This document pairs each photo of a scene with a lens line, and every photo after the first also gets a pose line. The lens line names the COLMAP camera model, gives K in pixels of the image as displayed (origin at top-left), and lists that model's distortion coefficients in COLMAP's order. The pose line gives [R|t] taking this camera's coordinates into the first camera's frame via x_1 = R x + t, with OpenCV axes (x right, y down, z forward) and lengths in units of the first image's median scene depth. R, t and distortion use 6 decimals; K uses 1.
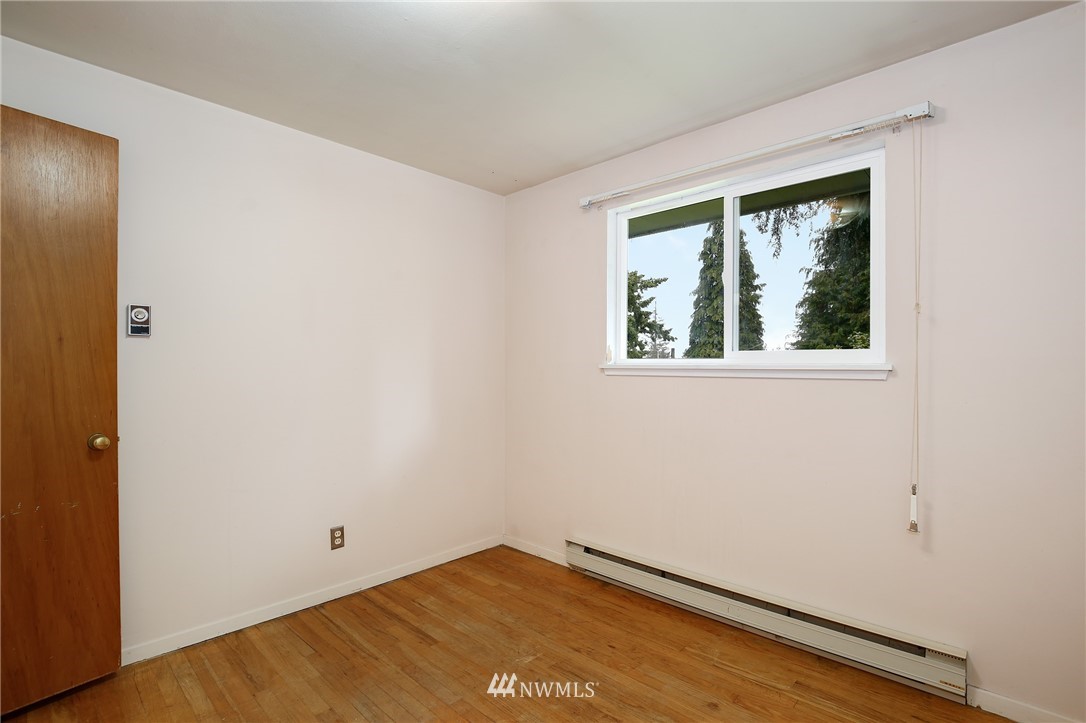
lens RADIAL K [[501.3, 0, 550.6], [0, 501.3, 379.4], [0, 0, 1]] dist [-0.028865, 0.000175]
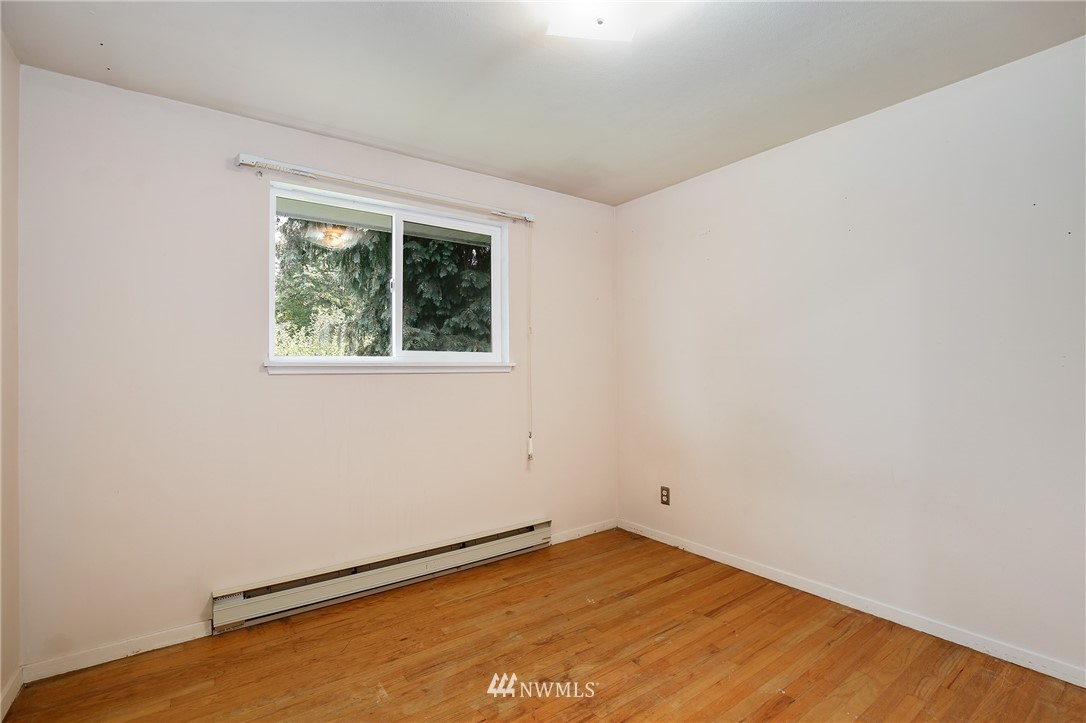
lens RADIAL K [[500.4, 0, 544.5], [0, 500.4, 364.7], [0, 0, 1]] dist [-0.020749, 0.000276]
pose [[0.195718, -0.003435, 0.980654, -0.482739], [0.024414, 0.999701, -0.001371, -0.009759], [-0.980356, 0.024210, 0.195743, 0.298346]]
